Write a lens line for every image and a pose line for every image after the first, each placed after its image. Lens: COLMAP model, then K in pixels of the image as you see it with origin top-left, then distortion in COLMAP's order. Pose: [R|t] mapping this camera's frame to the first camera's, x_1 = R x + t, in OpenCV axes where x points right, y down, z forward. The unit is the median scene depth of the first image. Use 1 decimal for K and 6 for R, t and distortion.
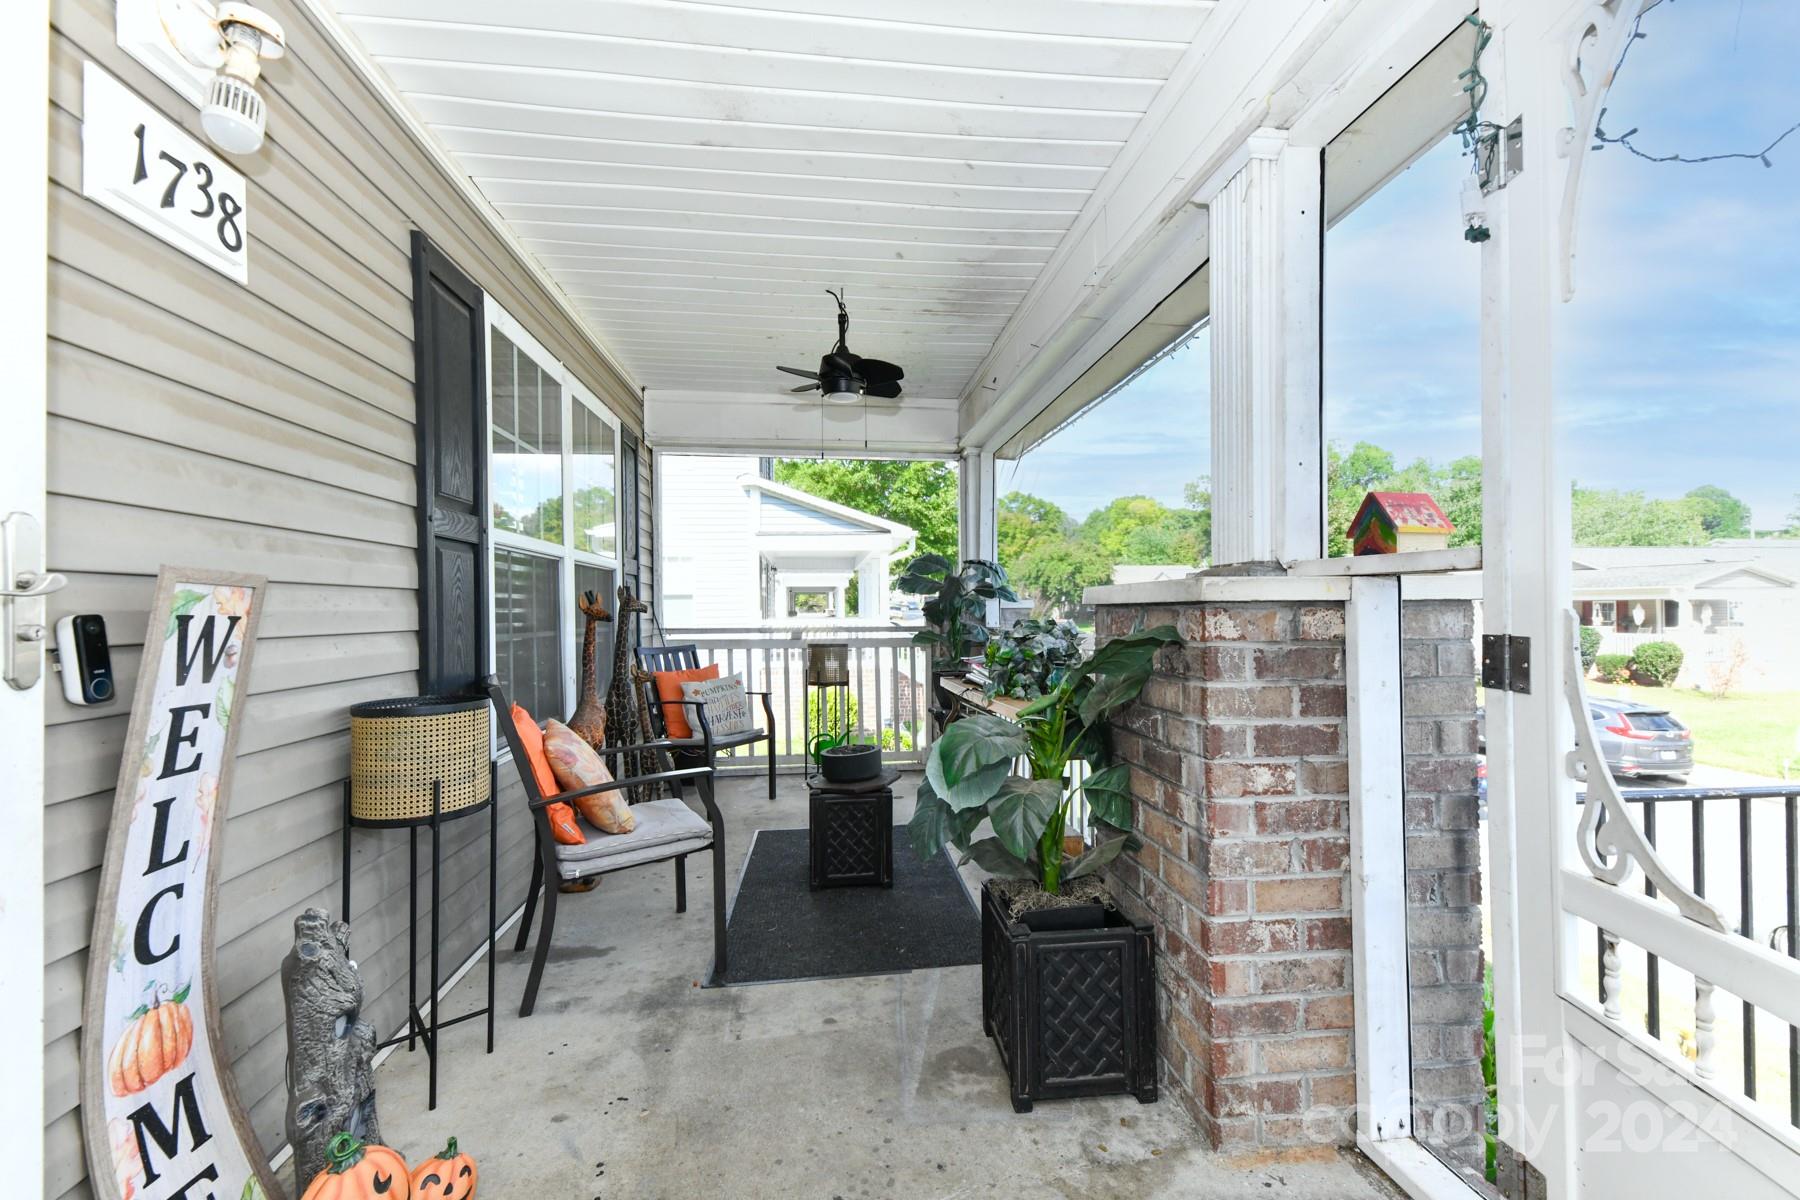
lens RADIAL K [[746.8, 0, 904.4], [0, 746.8, 607.9], [0, 0, 1]] dist [0.006821, -0.000082]
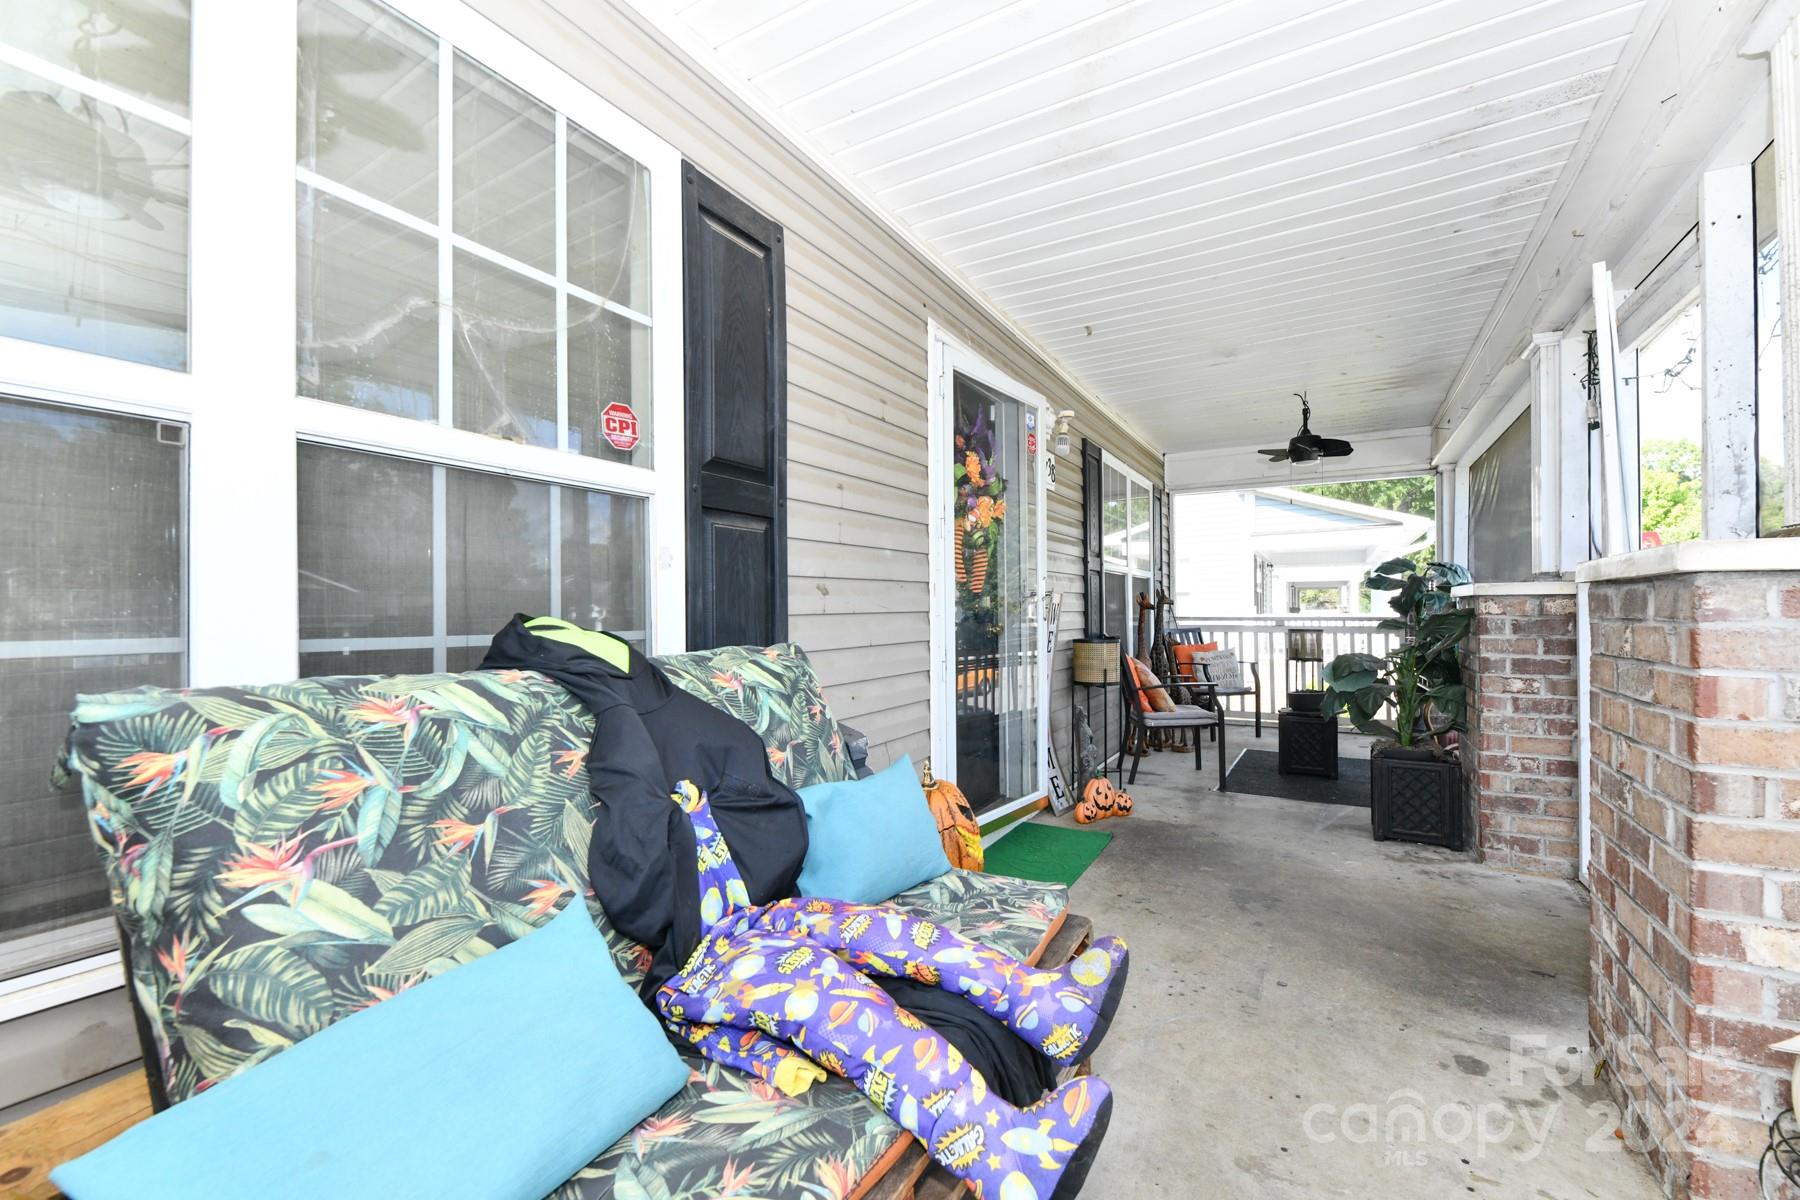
lens RADIAL K [[746.8, 0, 902.7], [0, 746.8, 610.1], [0, 0, 1]] dist [0.006821, -0.000082]
pose [[0.805017, 0.001692, -0.593250, 0.265462], [0.002605, 0.999976, 0.006388, 0.010754], [0.593247, -0.006688, 0.804993, -1.179374]]
